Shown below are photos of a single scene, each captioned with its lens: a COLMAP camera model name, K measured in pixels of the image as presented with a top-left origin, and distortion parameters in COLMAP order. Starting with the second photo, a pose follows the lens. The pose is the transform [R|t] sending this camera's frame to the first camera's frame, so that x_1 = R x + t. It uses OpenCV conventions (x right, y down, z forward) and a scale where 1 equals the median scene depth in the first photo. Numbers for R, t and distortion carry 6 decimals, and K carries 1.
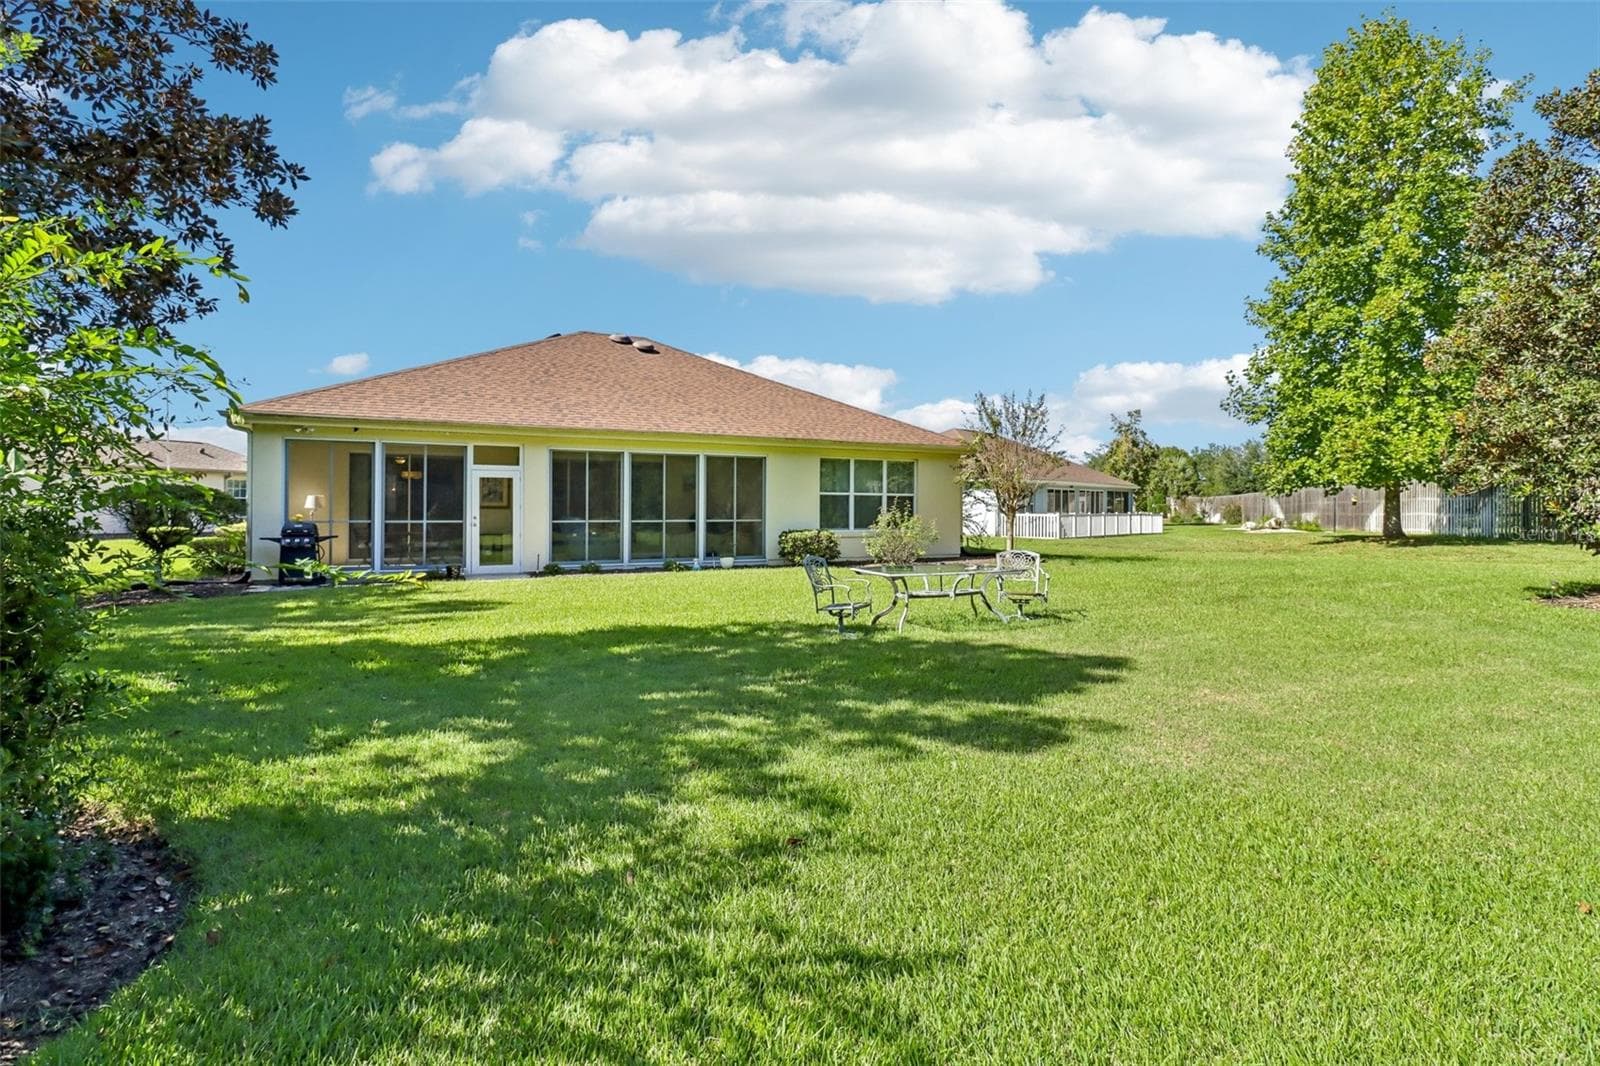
lens RADIAL K [[767.6, 0, 798.7], [0, 767.6, 494.5], [0, 0, 1]] dist [-0.000923, -0.008960]
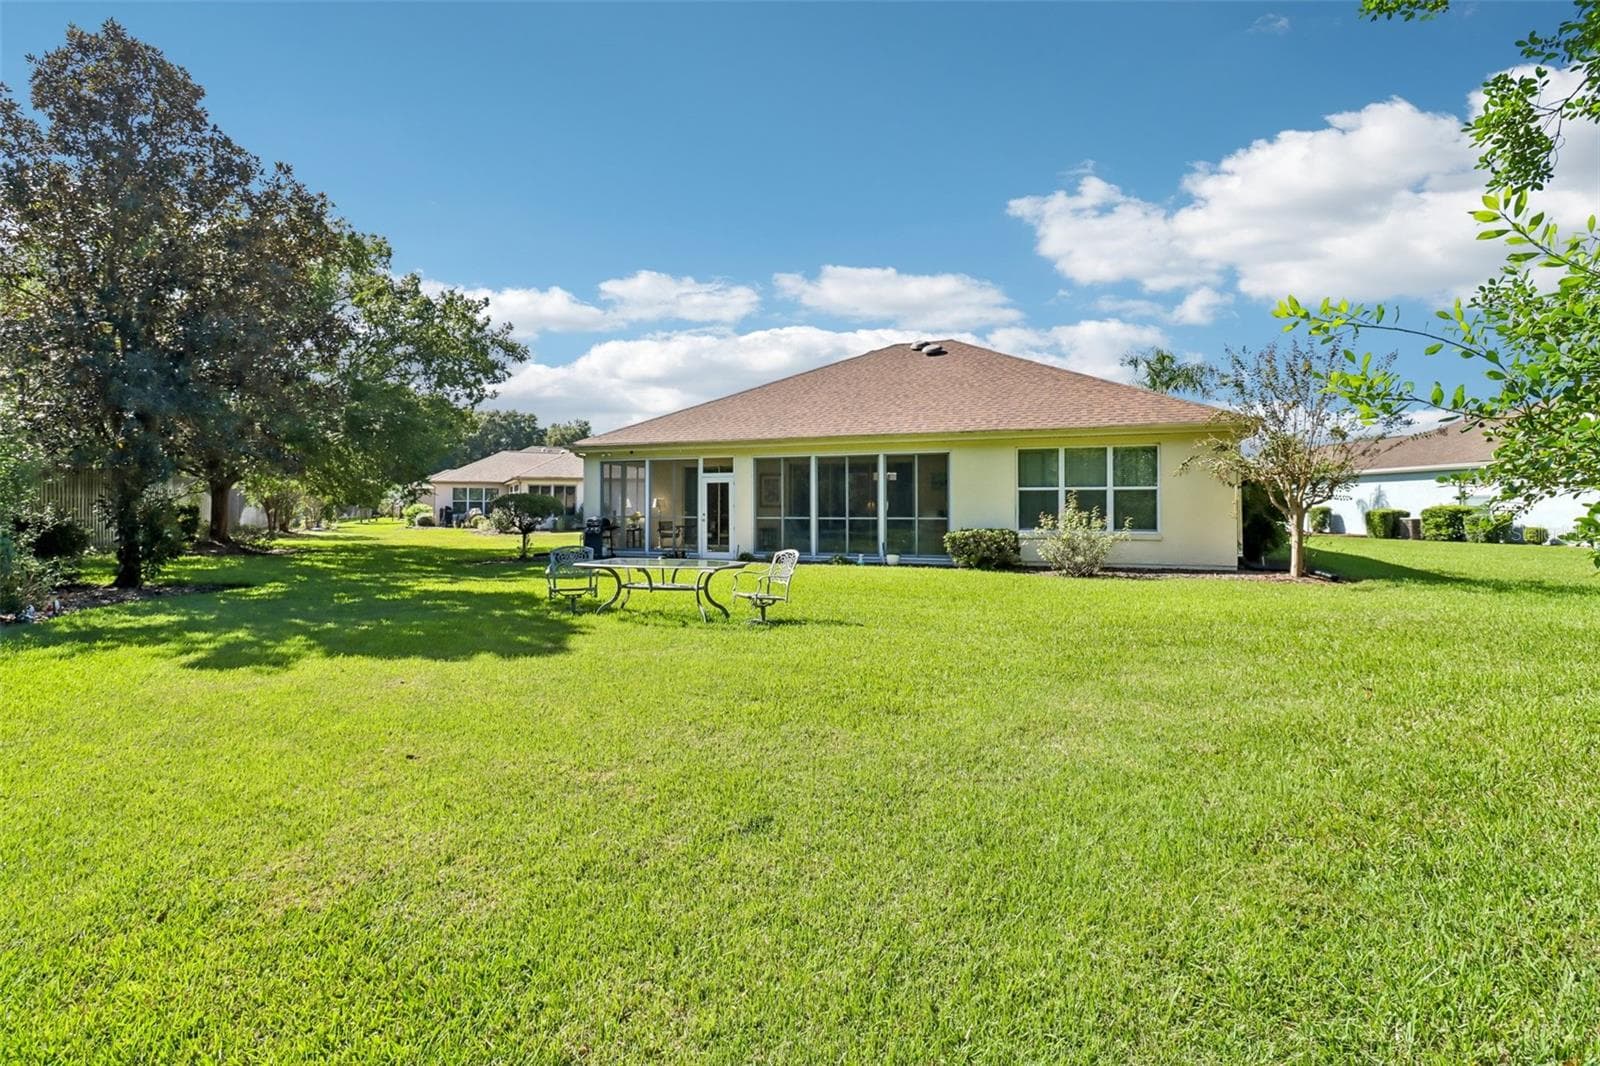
lens RADIAL K [[767.6, 0, 798.7], [0, 767.6, 494.5], [0, 0, 1]] dist [-0.000923, -0.008960]
pose [[0.670448, -0.015859, -0.741787, 0.565993], [0.016535, 0.999843, -0.006431, 0.006867], [0.741772, -0.007954, 0.670605, 0.222246]]
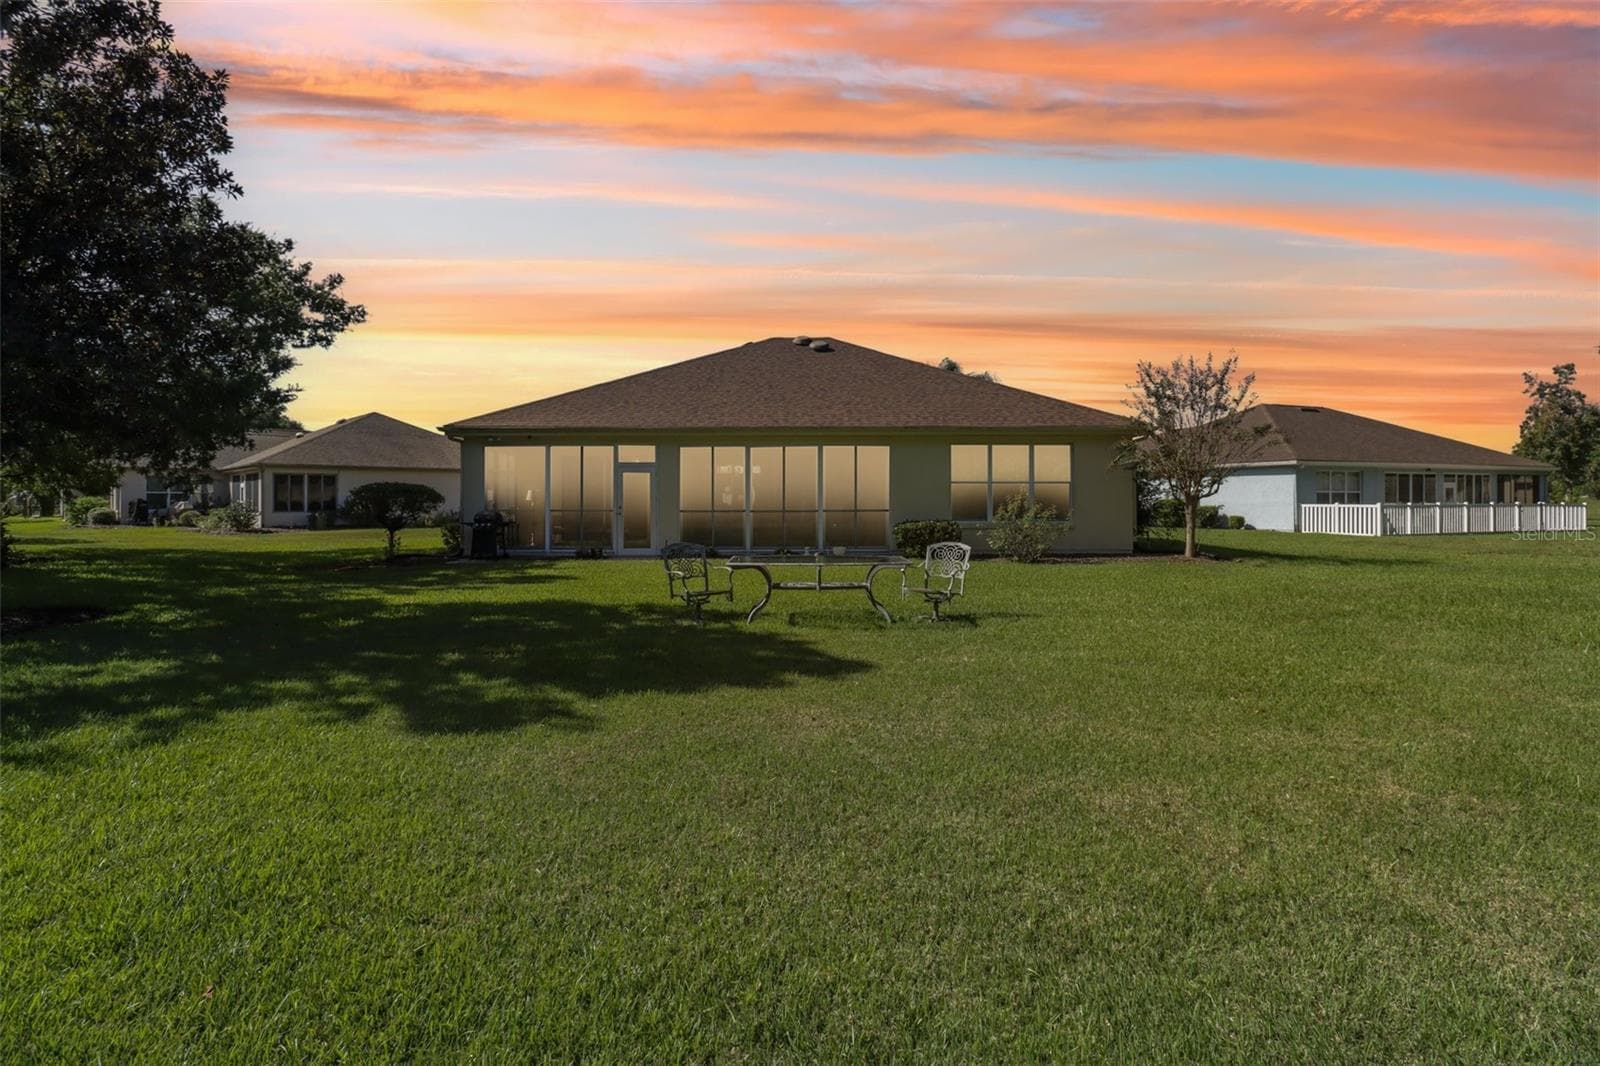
lens RADIAL K [[750.3, 0, 798.7], [0, 750.3, 495.1], [0, 0, 1]] dist [-0.001620, -0.008398]
pose [[0.892956, -0.007178, -0.450086, 0.302565], [0.011830, 0.999902, 0.007523, 0.005215], [0.449988, -0.012042, 0.892954, 0.081653]]
